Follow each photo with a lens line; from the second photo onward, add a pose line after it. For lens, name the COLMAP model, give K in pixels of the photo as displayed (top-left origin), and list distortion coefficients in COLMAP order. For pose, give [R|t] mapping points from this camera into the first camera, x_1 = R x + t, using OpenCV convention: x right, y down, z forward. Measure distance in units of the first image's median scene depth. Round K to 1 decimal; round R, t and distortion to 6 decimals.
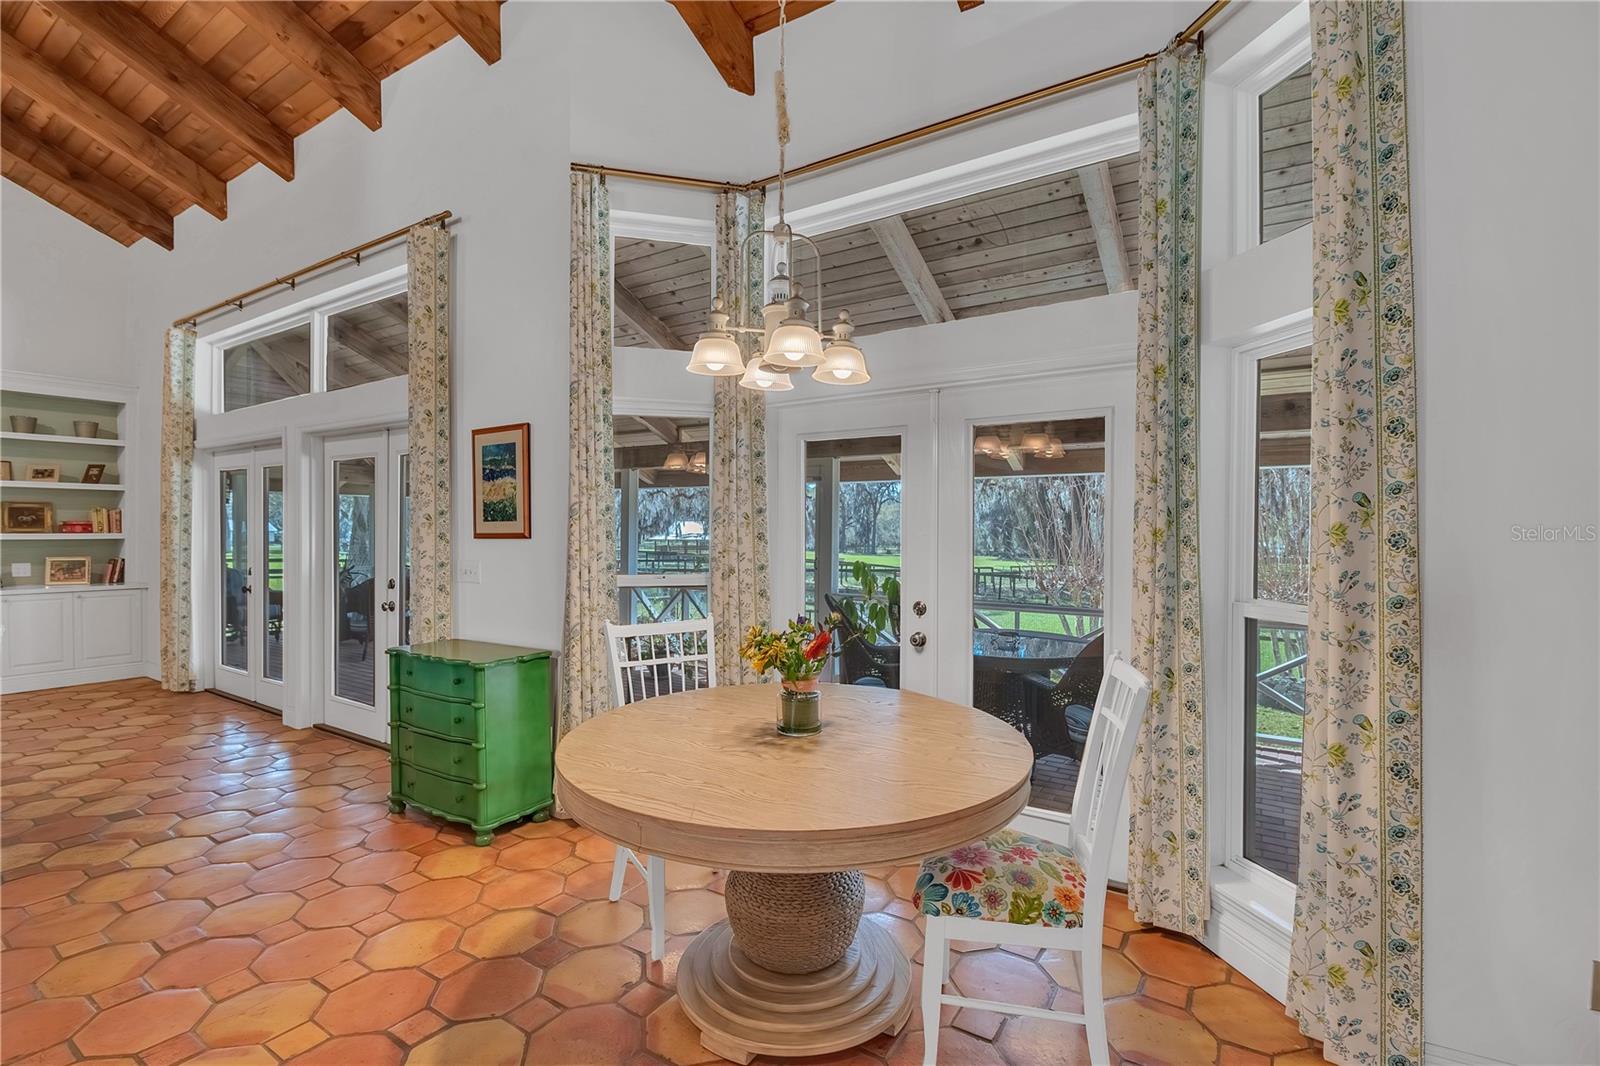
lens RADIAL K [[744.1, 0, 803.9], [0, 744.1, 538.4], [0, 0, 1]] dist [0.002597, -0.014761]
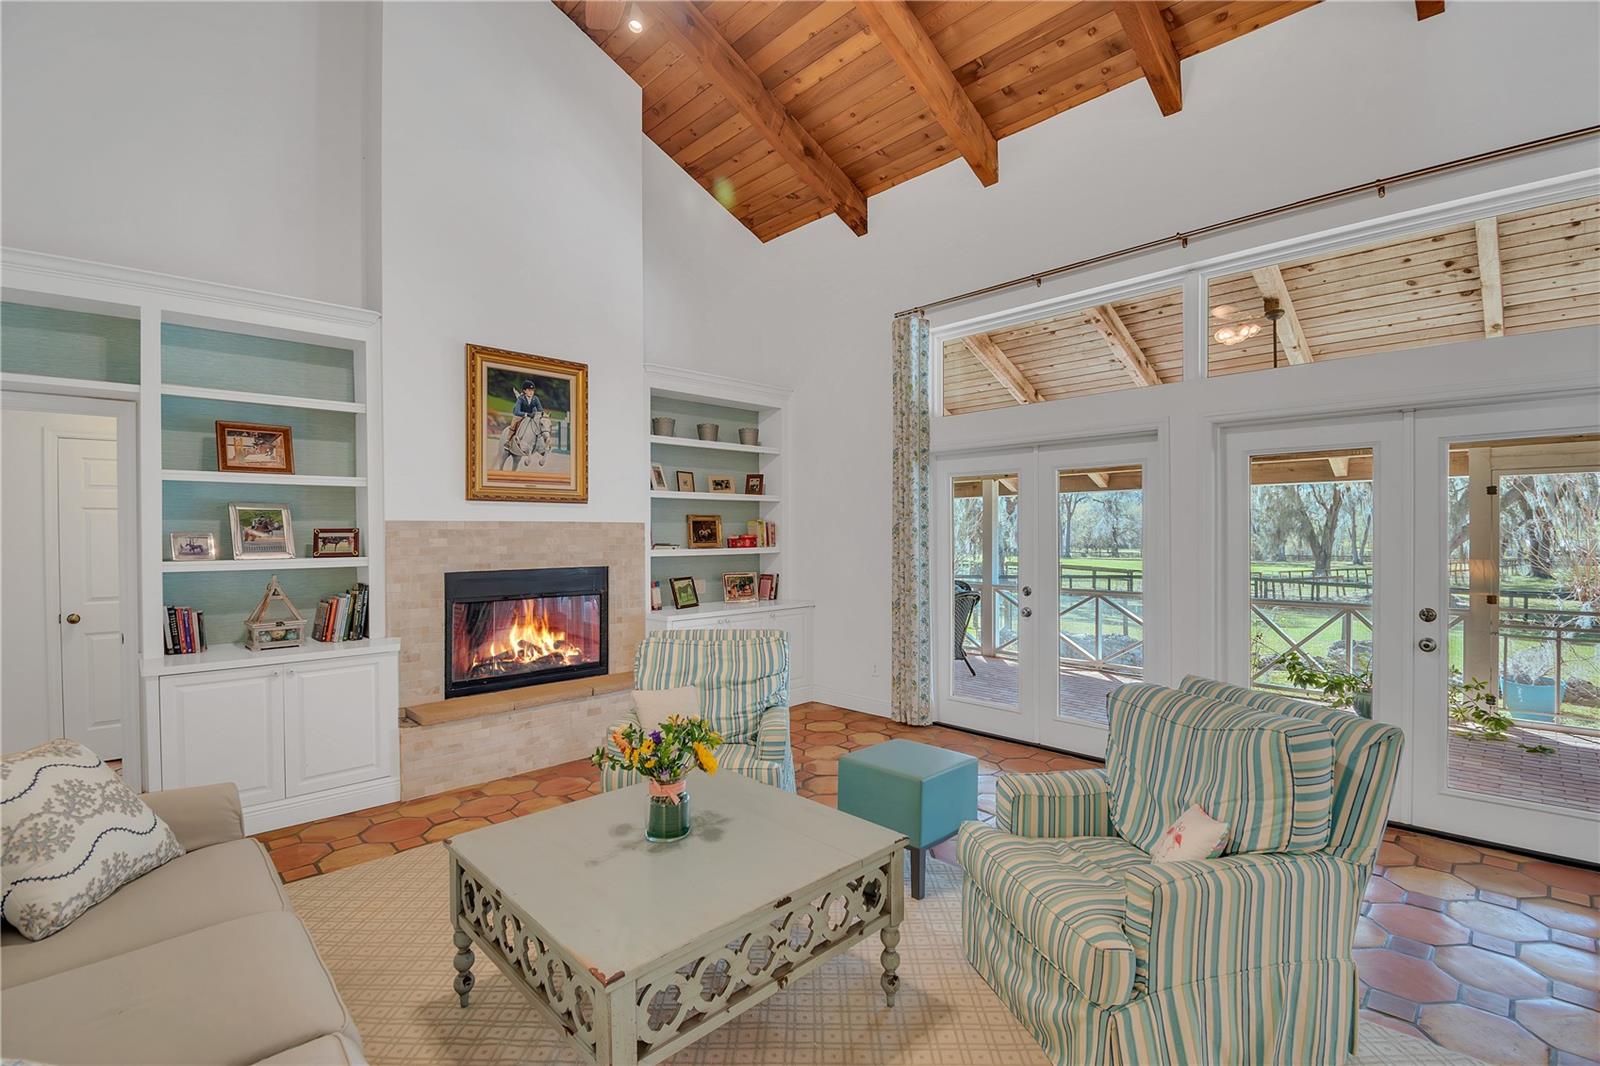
lens RADIAL K [[730.9, 0, 813.6], [0, 730.9, 543.0], [0, 0, 1]] dist [0.003311, -0.000181]
pose [[0.979443, -0.009399, -0.201503, -0.752693], [0.009626, 0.999954, 0.000145, -0.012949], [0.201492, -0.002082, 0.979488, 0.106621]]
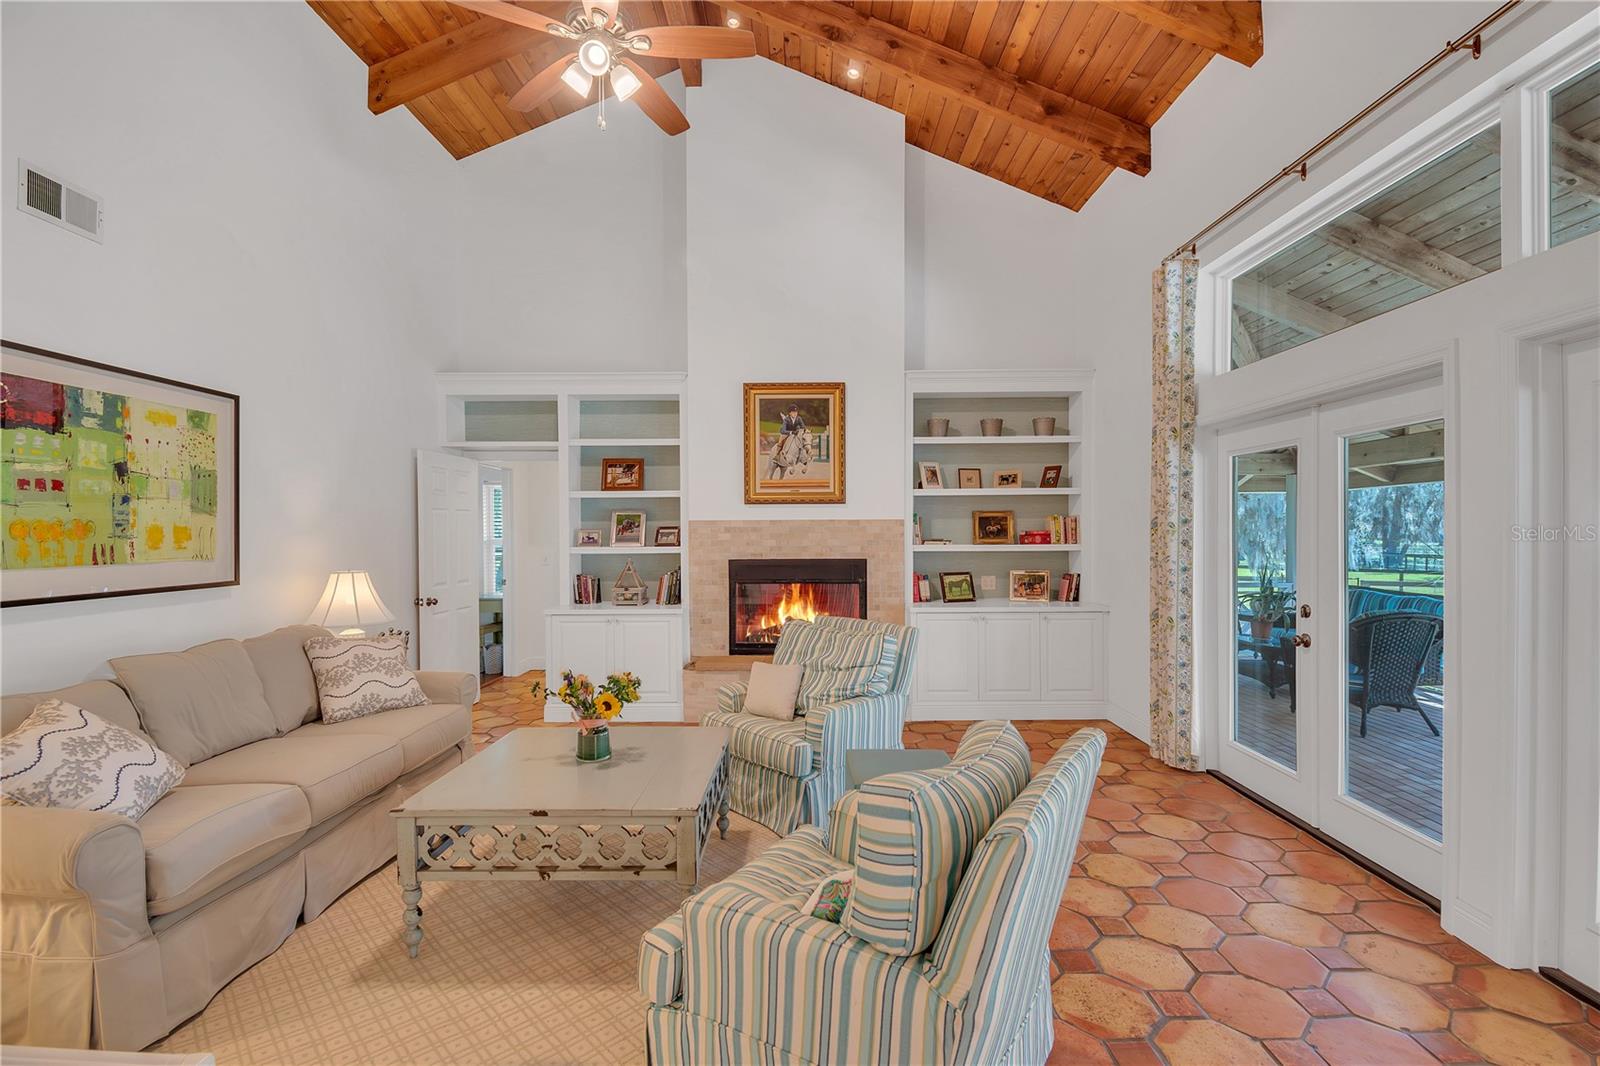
lens RADIAL K [[714.1, 0, 795.7], [0, 714.1, 541.0], [0, 0, 1]] dist [0.004495, -0.000188]
pose [[0.541172, 0.001715, -0.840910, -0.439526], [-0.000916, 0.999999, 0.001450, -0.012653], [0.840911, -0.000015, 0.541173, 0.299738]]
